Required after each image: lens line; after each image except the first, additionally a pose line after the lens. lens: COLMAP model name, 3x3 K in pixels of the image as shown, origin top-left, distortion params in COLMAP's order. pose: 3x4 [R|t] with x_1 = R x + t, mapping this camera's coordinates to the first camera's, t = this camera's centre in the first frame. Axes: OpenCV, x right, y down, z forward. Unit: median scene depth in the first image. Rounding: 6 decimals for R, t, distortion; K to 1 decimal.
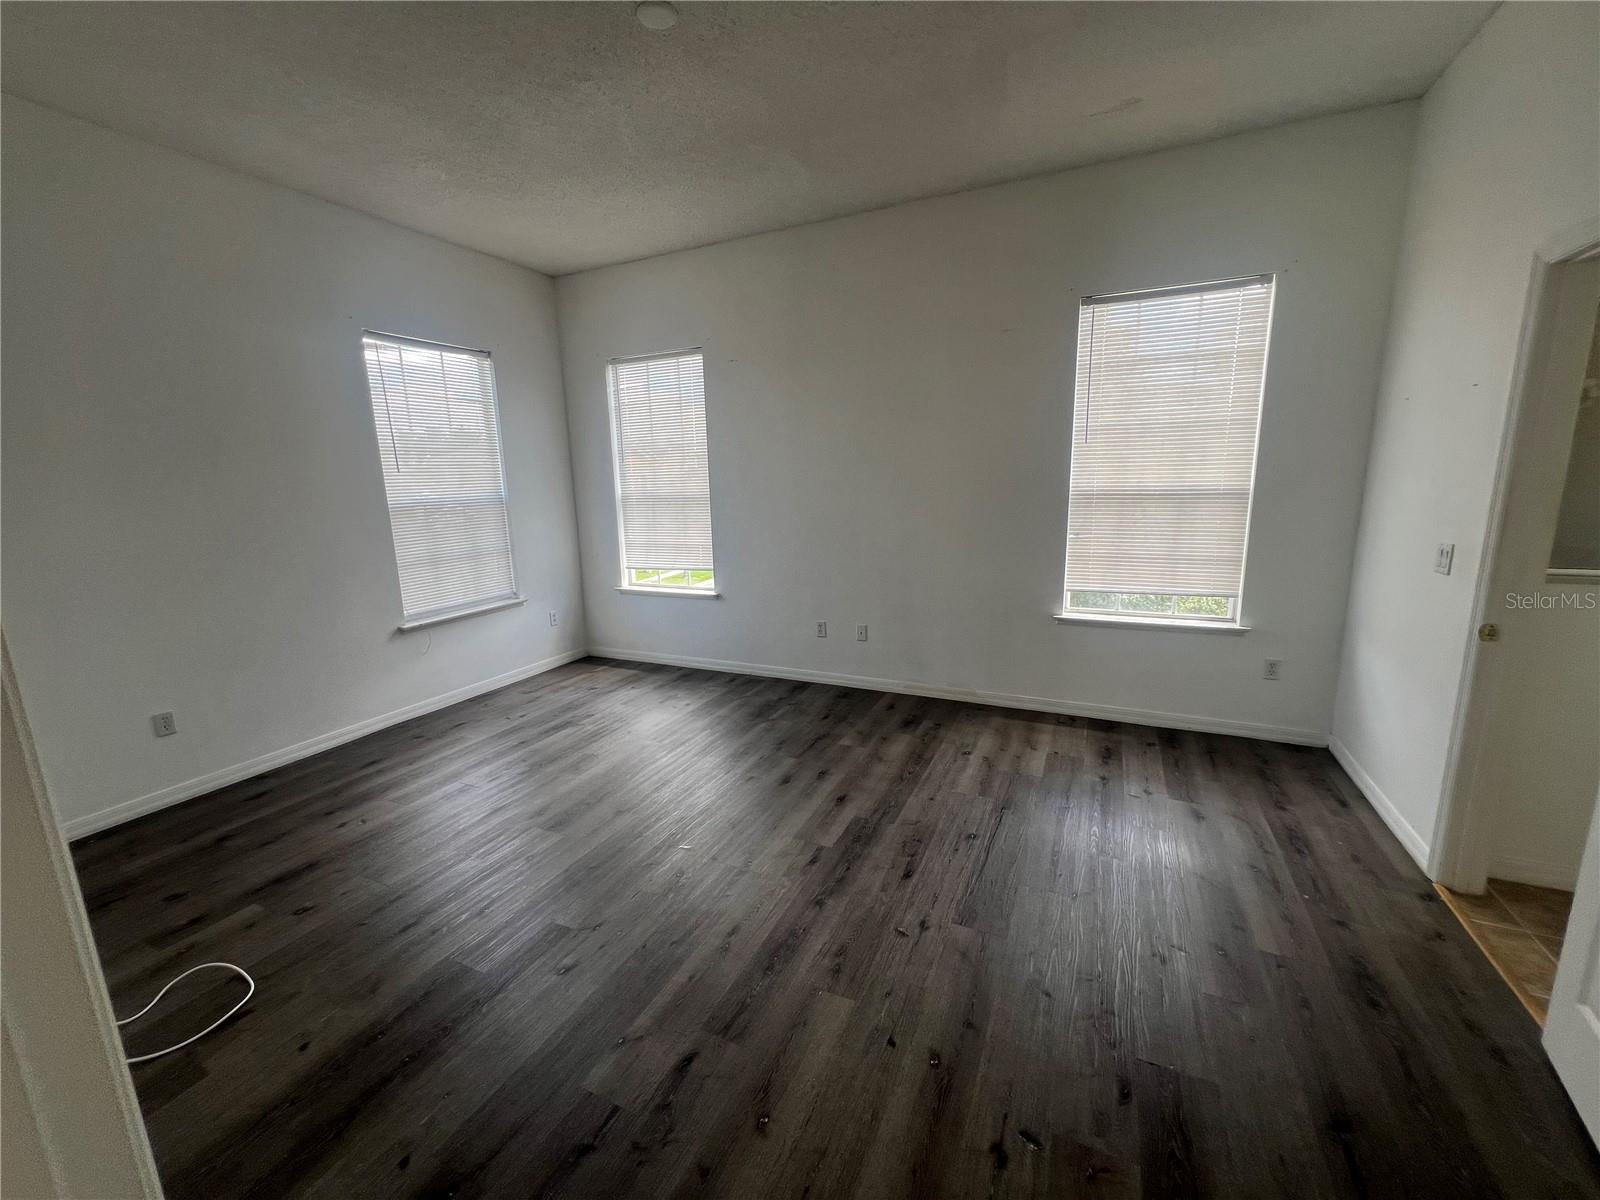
lens RADIAL K [[637.5, 0, 803.8], [0, 637.5, 596.6], [0, 0, 1]] dist [-0.004760, 0.001953]
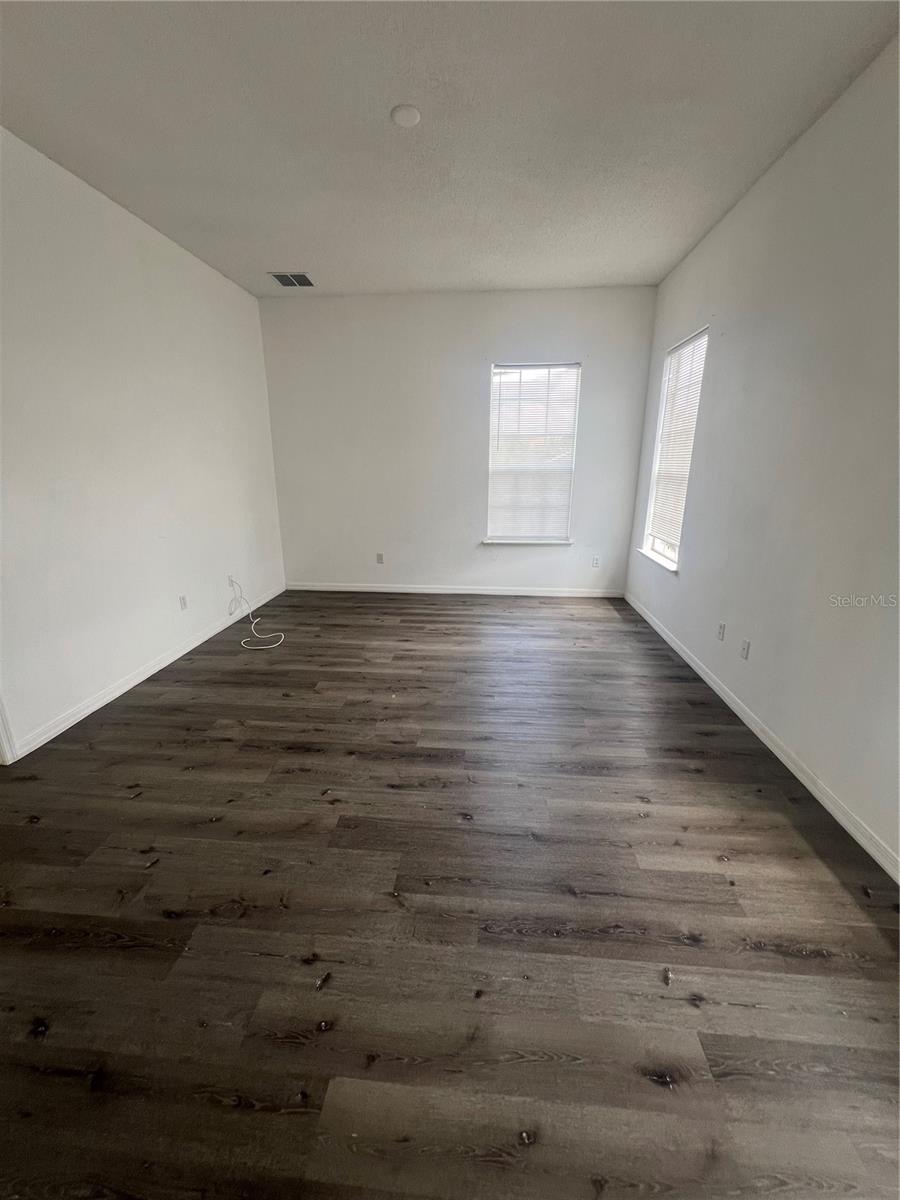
lens RADIAL K [[478.1, 0, 451.8], [0, 478.1, 602.0], [0, 0, 1]] dist [-0.004760, 0.001953]
pose [[0.350209, 0.292592, -0.889800, 0.541351], [-0.183982, 0.952941, 0.240943, -0.091658], [0.918425, 0.079327, 0.387561, 0.410243]]
